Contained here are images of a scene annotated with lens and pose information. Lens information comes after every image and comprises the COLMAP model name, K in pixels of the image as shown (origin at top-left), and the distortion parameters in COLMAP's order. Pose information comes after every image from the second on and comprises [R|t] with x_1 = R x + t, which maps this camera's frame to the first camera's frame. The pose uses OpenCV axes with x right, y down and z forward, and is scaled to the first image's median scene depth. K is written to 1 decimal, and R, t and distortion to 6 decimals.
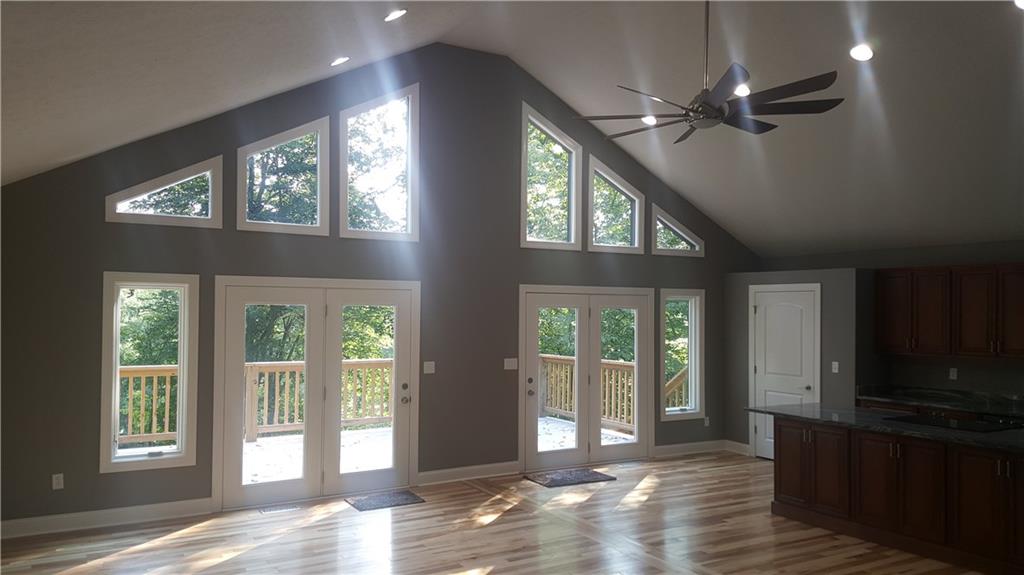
lens RADIAL K [[770.6, 0, 507.7], [0, 770.6, 304.1], [0, 0, 1]] dist [0.150512, -0.248600]
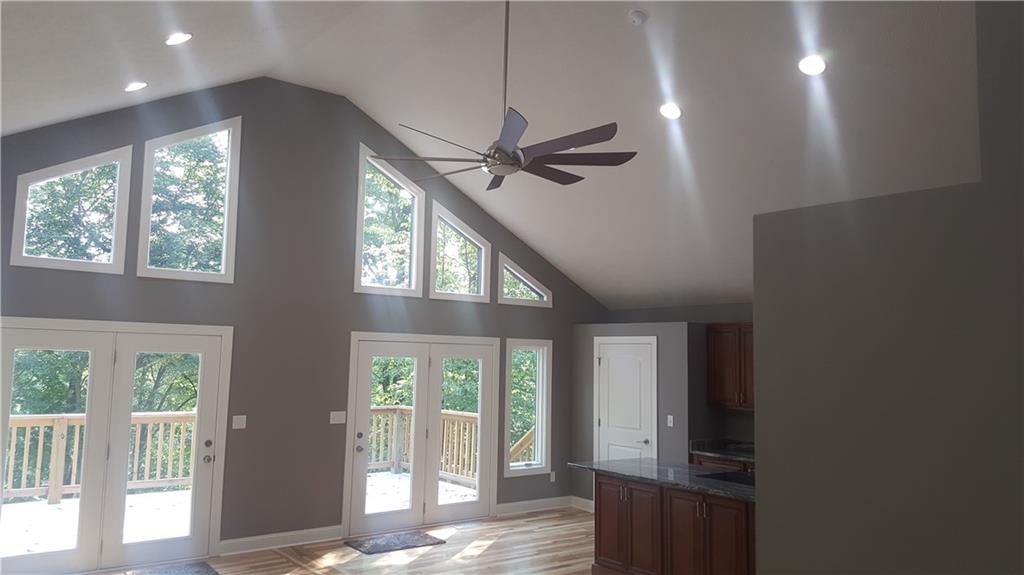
lens RADIAL K [[770.5, 0, 512.0], [0, 770.5, 287.5], [0, 0, 1]] dist [0.166766, -0.276325]
pose [[0.991855, 0.025465, 0.124802, 0.088974], [-0.014912, 0.996289, -0.084768, -0.001773], [-0.126498, 0.082216, 0.988554, 0.032611]]
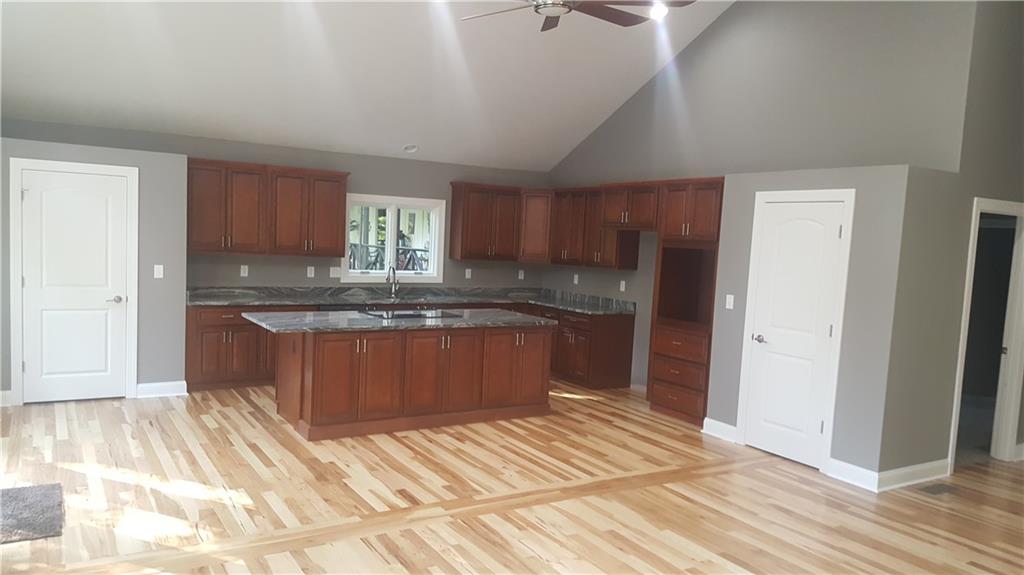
lens RADIAL K [[770.6, 0, 507.7], [0, 770.6, 304.1], [0, 0, 1]] dist [0.150512, -0.248600]
pose [[0.004974, -0.103179, 0.994650, -0.415847], [-0.056518, 0.993044, 0.103295, 0.007249], [-0.998389, -0.056730, -0.000892, 0.623014]]
